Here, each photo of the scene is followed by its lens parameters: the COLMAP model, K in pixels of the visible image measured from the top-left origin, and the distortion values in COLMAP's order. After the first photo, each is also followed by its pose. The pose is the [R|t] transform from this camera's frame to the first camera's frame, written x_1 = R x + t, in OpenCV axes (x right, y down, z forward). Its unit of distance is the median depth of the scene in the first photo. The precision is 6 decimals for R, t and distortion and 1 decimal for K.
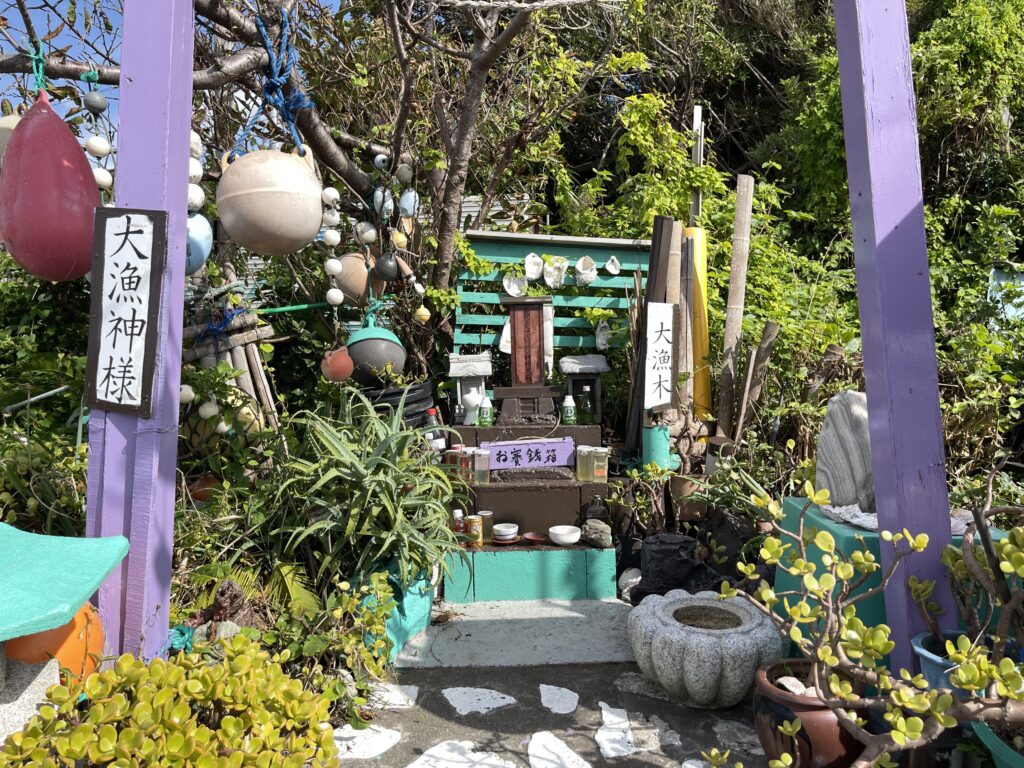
lens RADIAL K [[775.7, 0, 510.7], [0, 775.7, 391.9], [0, 0, 1]] dist [0.073915, -0.105471]
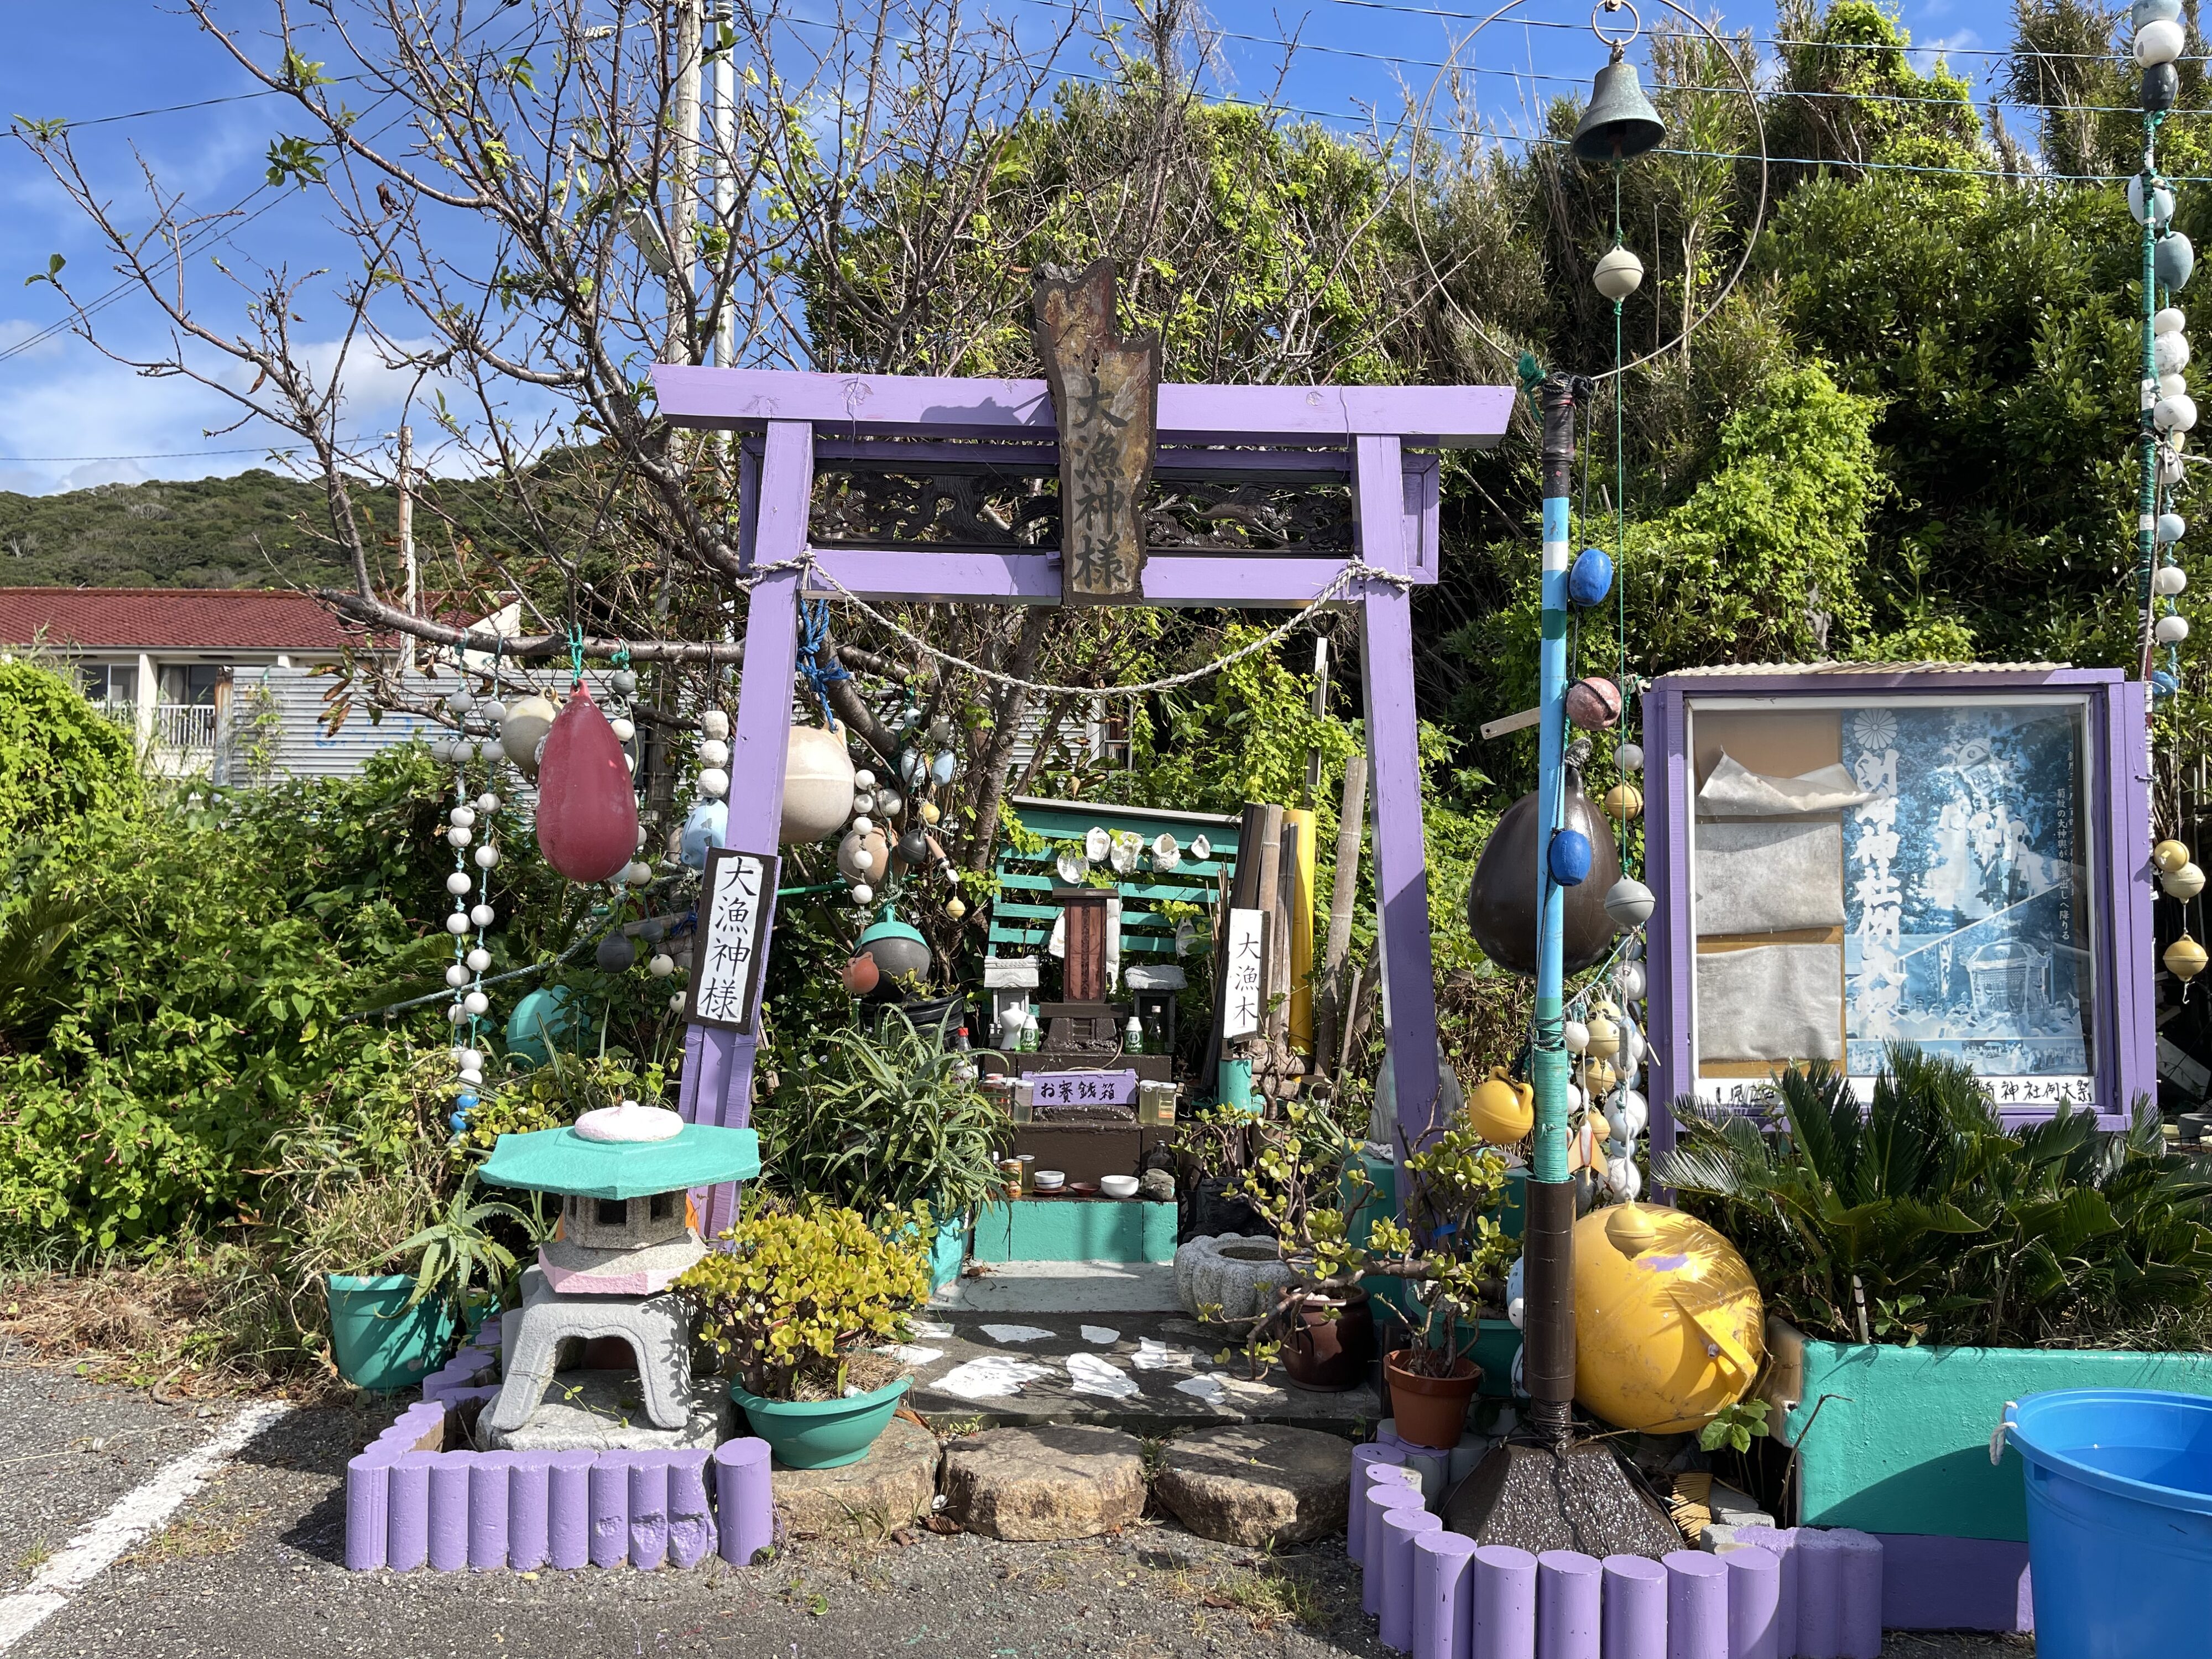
lens RADIAL K [[1683.6, 0, 1114.6], [0, 1683.6, 831.8], [0, 0, 1]] dist [0.076076, -0.105739]
pose [[0.998735, 0.039682, 0.030872, -0.006246], [-0.036785, 0.995321, -0.089346, -0.028437], [-0.034273, 0.088097, 0.995522, -0.718755]]
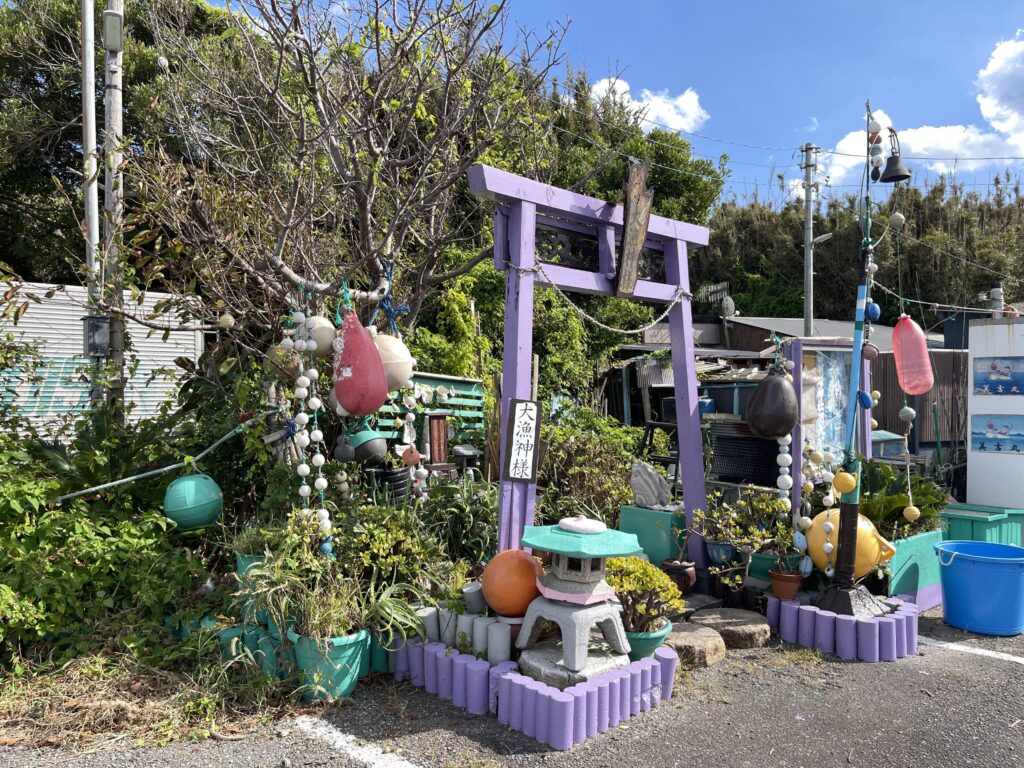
lens RADIAL K [[775.7, 0, 510.7], [0, 775.7, 391.9], [0, 0, 1]] dist [0.073915, -0.105471]
pose [[0.716262, 0.029681, 0.697200, -1.077835], [0.025897, 0.997276, -0.069061, -0.042414], [-0.697351, 0.067521, 0.713543, -0.354372]]
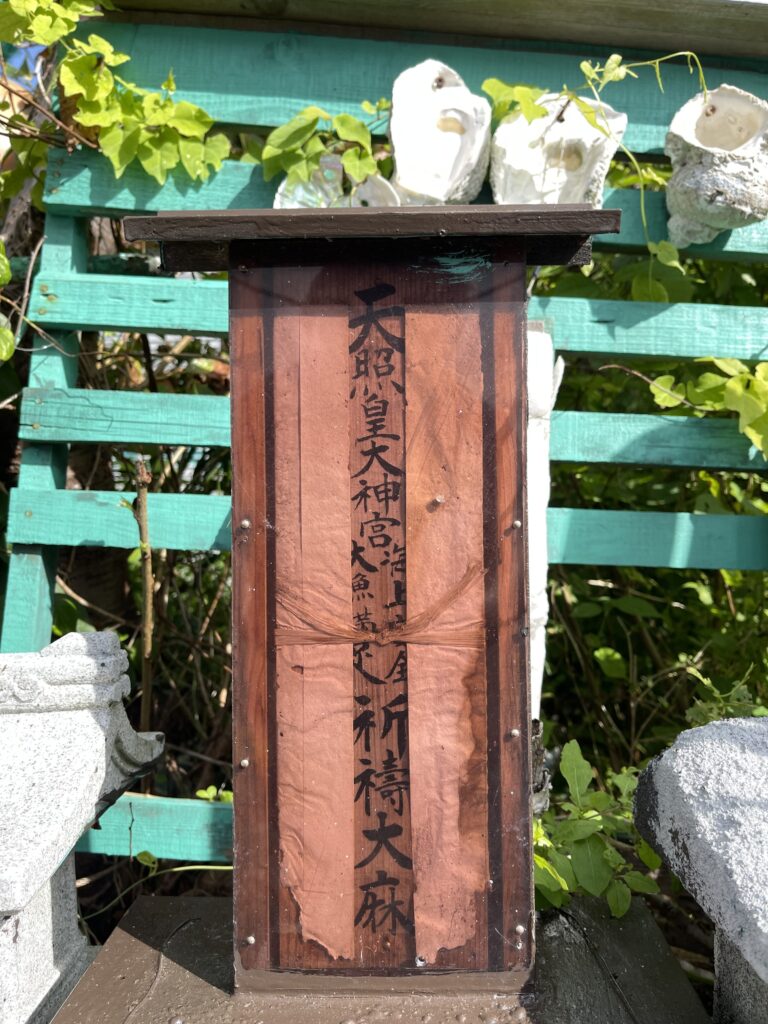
lens RADIAL K [[769.8, 0, 384.0], [0, 769.8, 512.0], [0, 0, 1]] dist [0.065496, -0.102072]
pose [[0.999423, 0.014754, -0.030602, 0.025515], [-0.015532, 0.999558, -0.025336, -0.072788], [0.030214, 0.025796, 0.999211, 0.891710]]
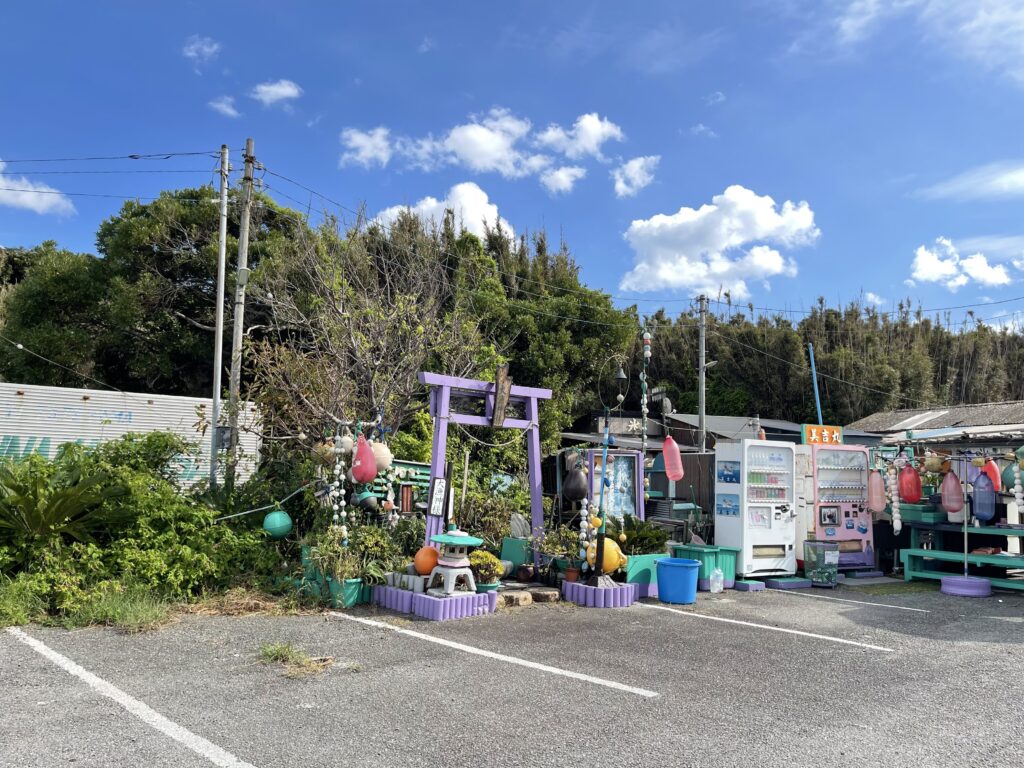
lens RADIAL K [[767.0, 0, 522.6], [0, 767.0, 387.6], [0, 0, 1]] dist [0.063452, -0.035294]
pose [[0.709345, 0.122588, 0.694119, -1.839973], [-0.001835, 0.985078, -0.172099, 0.030885], [-0.704859, 0.120803, 0.698985, -1.526087]]
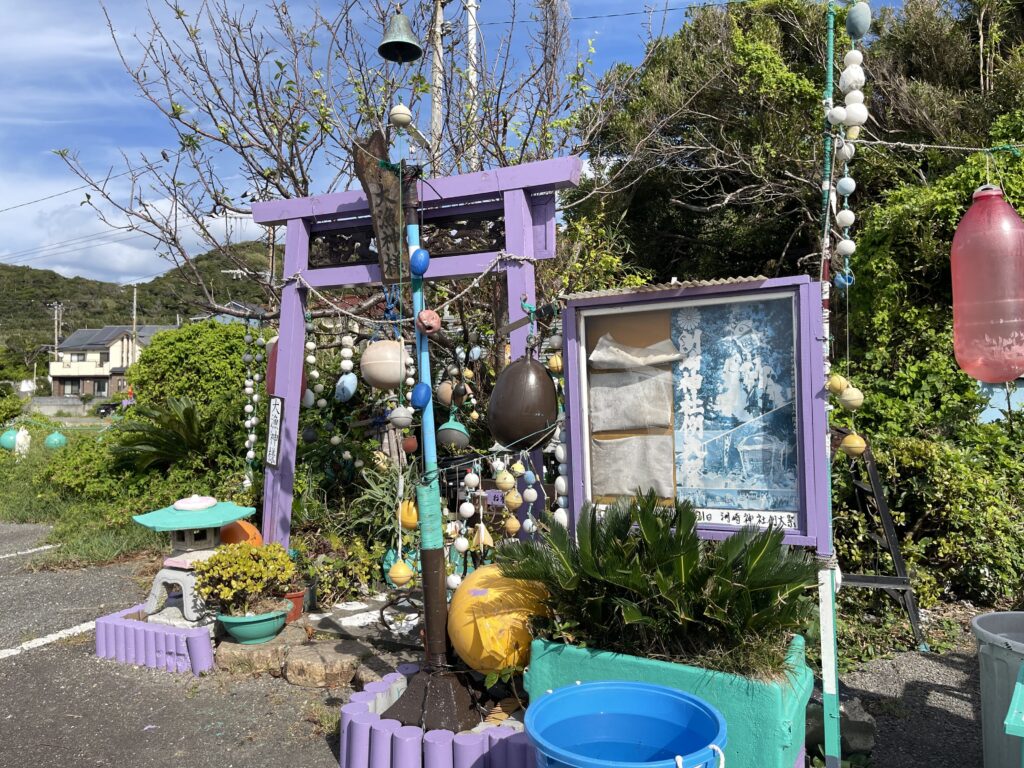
lens RADIAL K [[775.7, 0, 510.7], [0, 775.7, 391.9], [0, 0, 1]] dist [0.073915, -0.105471]
pose [[0.896890, 0.017053, -0.441926, 0.737010], [-0.042514, 0.997953, -0.047775, -0.071046], [0.440206, 0.061637, 0.895779, -0.563375]]
